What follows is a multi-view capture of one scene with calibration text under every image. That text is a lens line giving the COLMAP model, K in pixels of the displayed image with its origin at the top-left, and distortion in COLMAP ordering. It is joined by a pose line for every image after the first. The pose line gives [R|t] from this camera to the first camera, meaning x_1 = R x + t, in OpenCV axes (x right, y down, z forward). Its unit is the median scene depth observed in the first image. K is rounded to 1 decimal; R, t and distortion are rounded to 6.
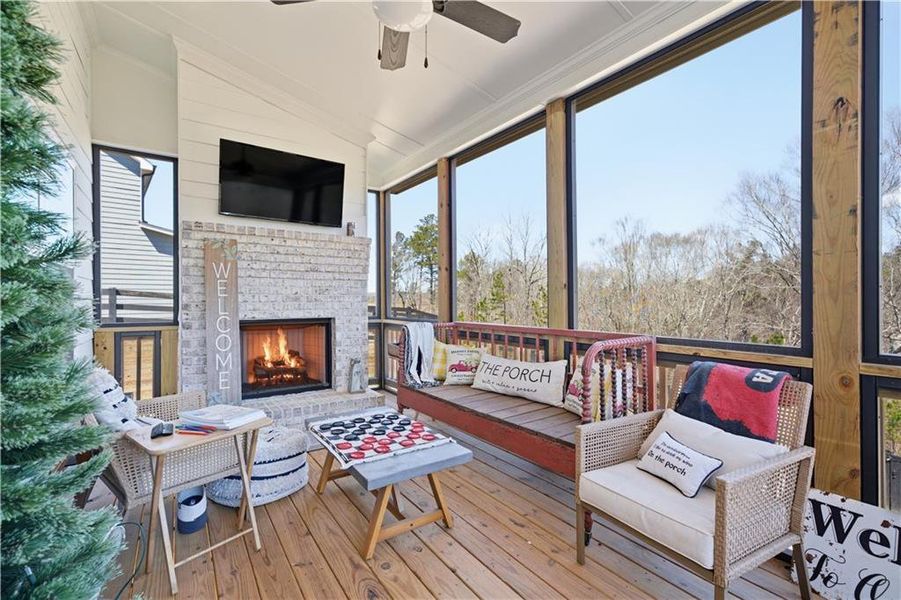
lens RADIAL K [[409.9, 0, 454.0], [0, 409.9, 297.1], [0, 0, 1]] dist [-0.067085, 0.083719]
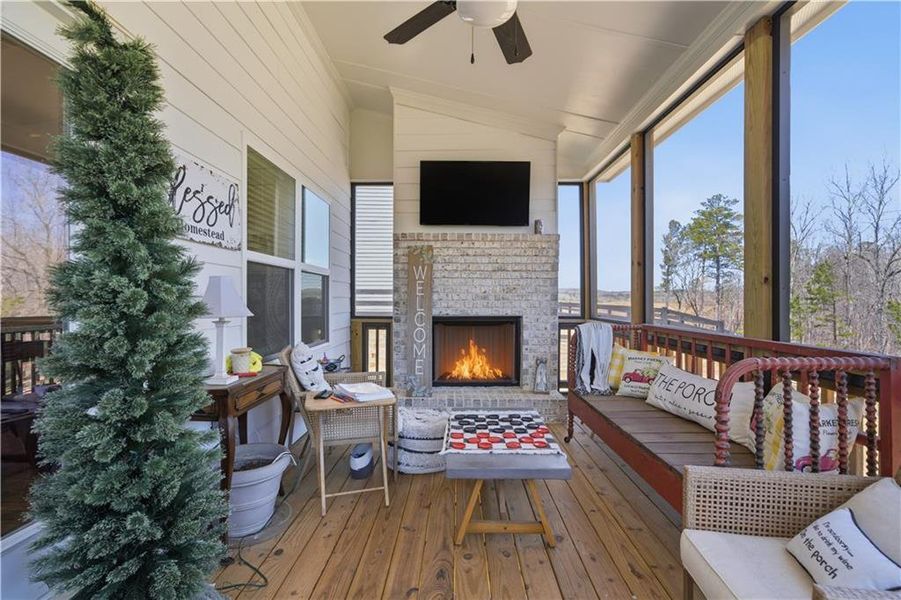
lens RADIAL K [[420.7, 0, 450.5], [0, 420.7, 300.0], [0, 0, 1]] dist [-0.001956, 0.001282]
pose [[0.814274, 0.005973, -0.580449, 0.209944], [-0.000163, 0.999949, 0.010062, 0.000710], [0.580480, -0.008098, 0.814234, 0.057705]]
